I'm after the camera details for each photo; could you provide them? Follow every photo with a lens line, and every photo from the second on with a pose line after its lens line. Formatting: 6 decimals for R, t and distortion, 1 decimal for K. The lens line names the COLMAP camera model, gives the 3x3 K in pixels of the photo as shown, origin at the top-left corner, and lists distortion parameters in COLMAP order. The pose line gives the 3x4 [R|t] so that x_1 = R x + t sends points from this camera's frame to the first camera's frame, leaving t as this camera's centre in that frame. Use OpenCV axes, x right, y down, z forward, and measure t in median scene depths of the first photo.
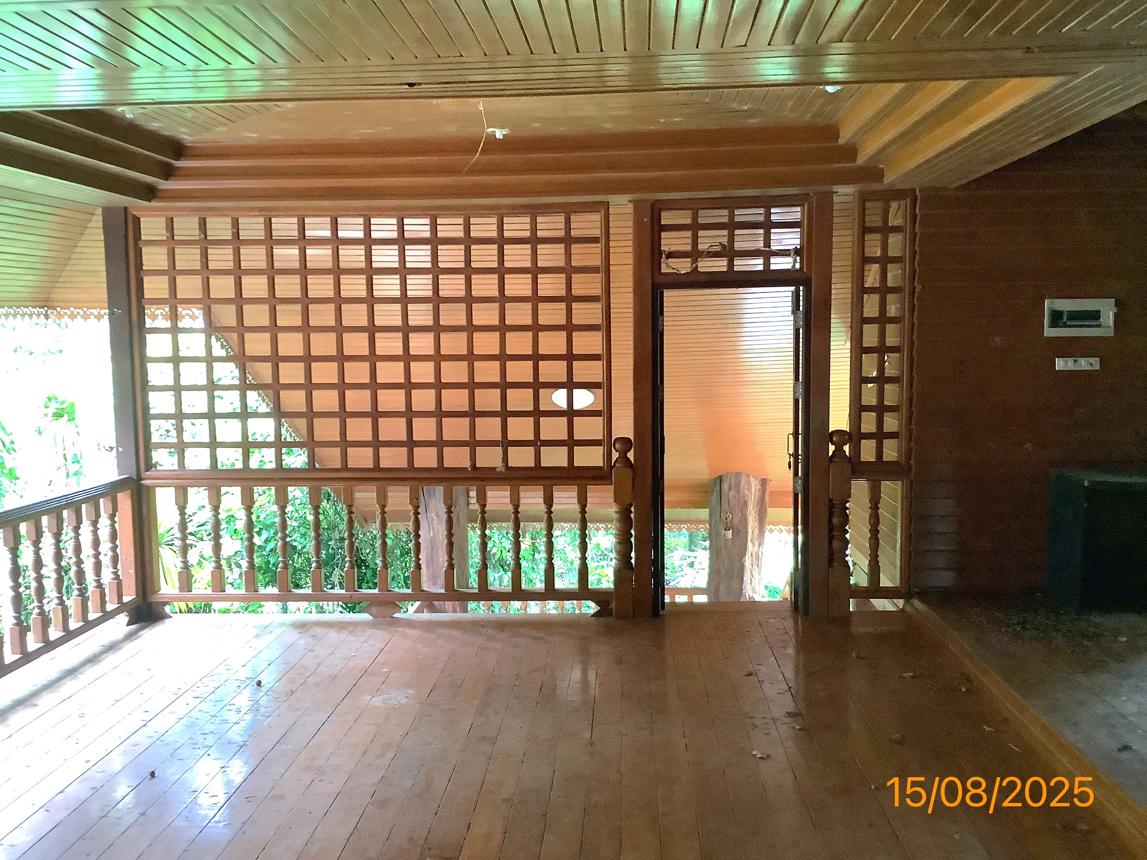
lens RADIAL K [[1023.2, 0, 577.0], [0, 1023.2, 430.8], [0, 0, 1]] dist [0.045431, -0.003391]
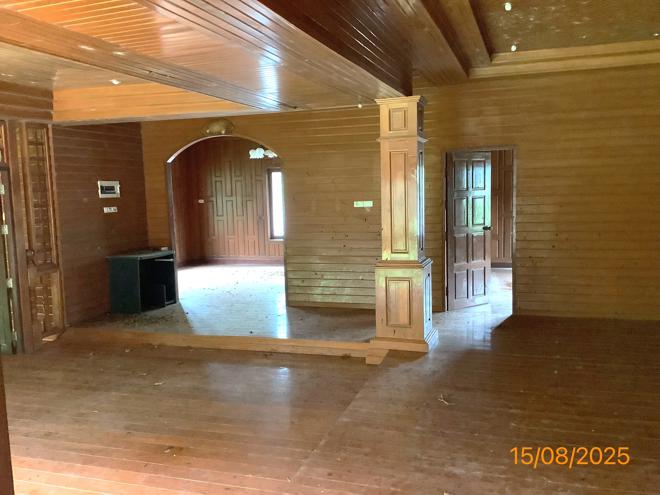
lens RADIAL K [[588.8, 0, 328.4], [0, 588.8, 243.2], [0, 0, 1]] dist [0.045431, -0.003391]
pose [[0.271705, -0.086722, 0.958465, -0.640236], [0.117919, 0.991427, 0.056277, -0.008557], [-0.955129, 0.097731, 0.279602, 0.187167]]
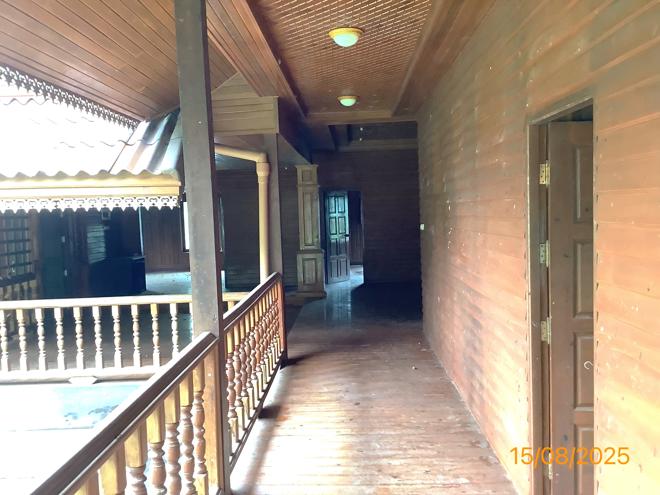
lens RADIAL K [[588.8, 0, 329.9], [0, 588.8, 248.9], [0, 0, 1]] dist [0.045431, -0.003391]
pose [[-0.001346, -0.058248, 0.998301, -1.472540], [0.130361, 0.989773, 0.057926, -0.011999], [-0.991466, 0.130218, 0.006261, 0.270058]]
